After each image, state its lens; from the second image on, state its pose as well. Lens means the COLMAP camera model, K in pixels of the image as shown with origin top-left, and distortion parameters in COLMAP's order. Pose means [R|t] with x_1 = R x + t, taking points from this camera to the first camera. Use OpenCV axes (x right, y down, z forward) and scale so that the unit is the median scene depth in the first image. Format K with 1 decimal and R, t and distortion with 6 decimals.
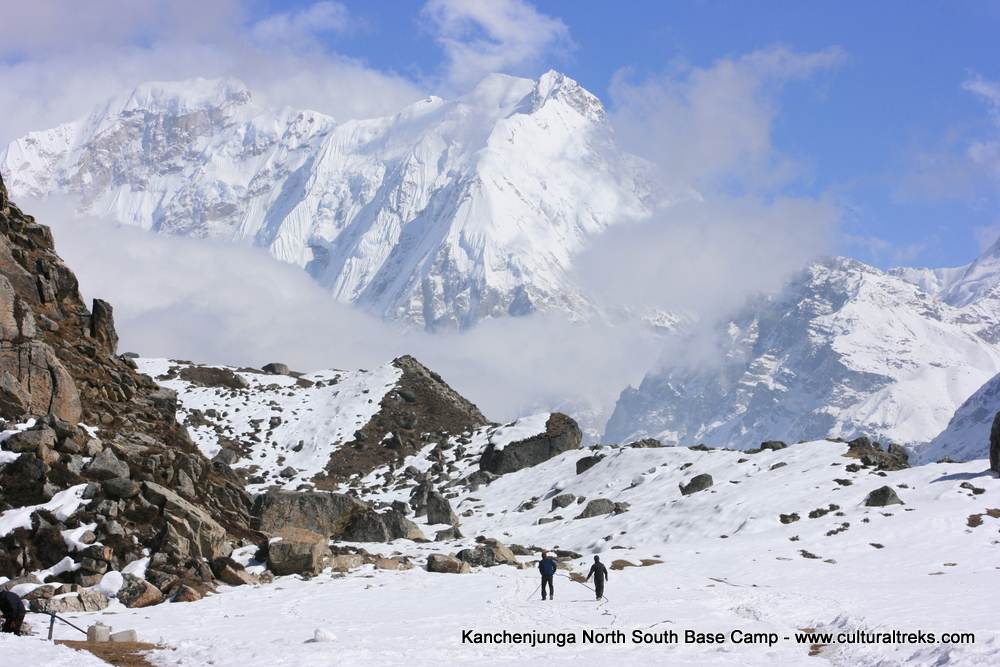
lens RADIAL K [[3531.3, 0, 500.0], [0, 3531.3, 333.6], [0, 0, 1]] dist [0.218103, 0.000000]
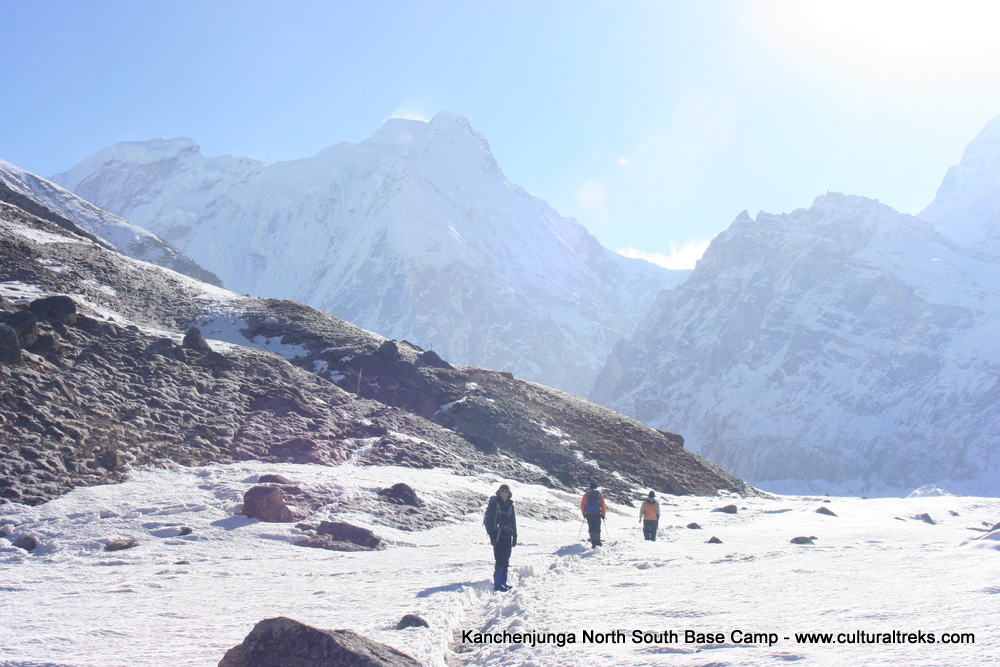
lens RADIAL K [[1655.1, 0, 499.8], [0, 1655.1, 333.2], [0, 0, 1]] dist [-0.179678, 0.000000]
pose [[0.992963, -0.020097, 0.116704, -0.041042], [0.021990, 0.999646, -0.014951, 0.016599], [-0.116362, 0.017412, 0.993054, 0.481456]]
